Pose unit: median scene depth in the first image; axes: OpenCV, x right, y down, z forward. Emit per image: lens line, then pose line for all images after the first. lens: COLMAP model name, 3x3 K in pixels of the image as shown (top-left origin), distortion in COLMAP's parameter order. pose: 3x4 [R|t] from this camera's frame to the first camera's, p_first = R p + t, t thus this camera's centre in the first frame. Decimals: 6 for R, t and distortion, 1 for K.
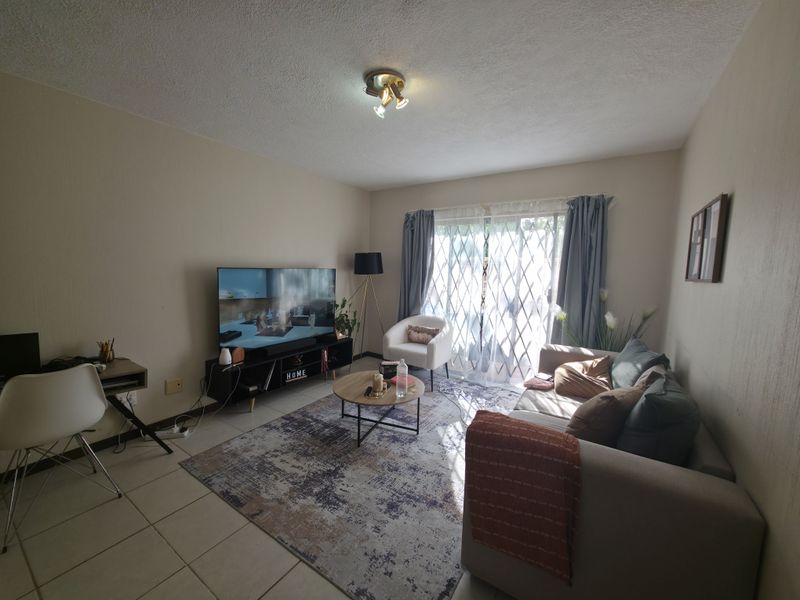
lens RADIAL K [[318.9, 0, 396.8], [0, 318.9, 301.3], [0, 0, 1]] dist [0.001431, 0.001026]
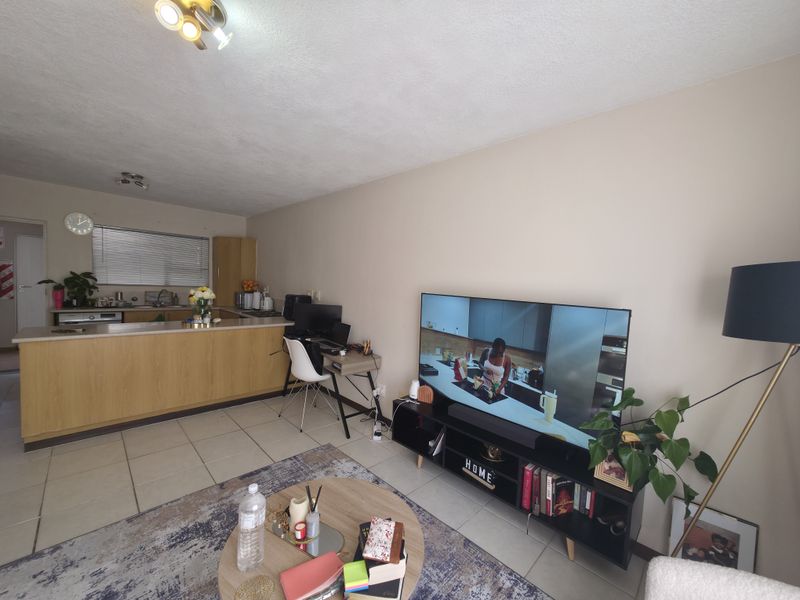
lens RADIAL K [[318.9, 0, 396.8], [0, 318.9, 301.3], [0, 0, 1]] dist [0.001431, 0.001026]
pose [[-0.194744, 0.024239, -0.980555, 0.309853], [-0.163588, 0.984890, 0.056835, -0.100910], [0.967116, 0.171475, -0.187836, 0.914461]]
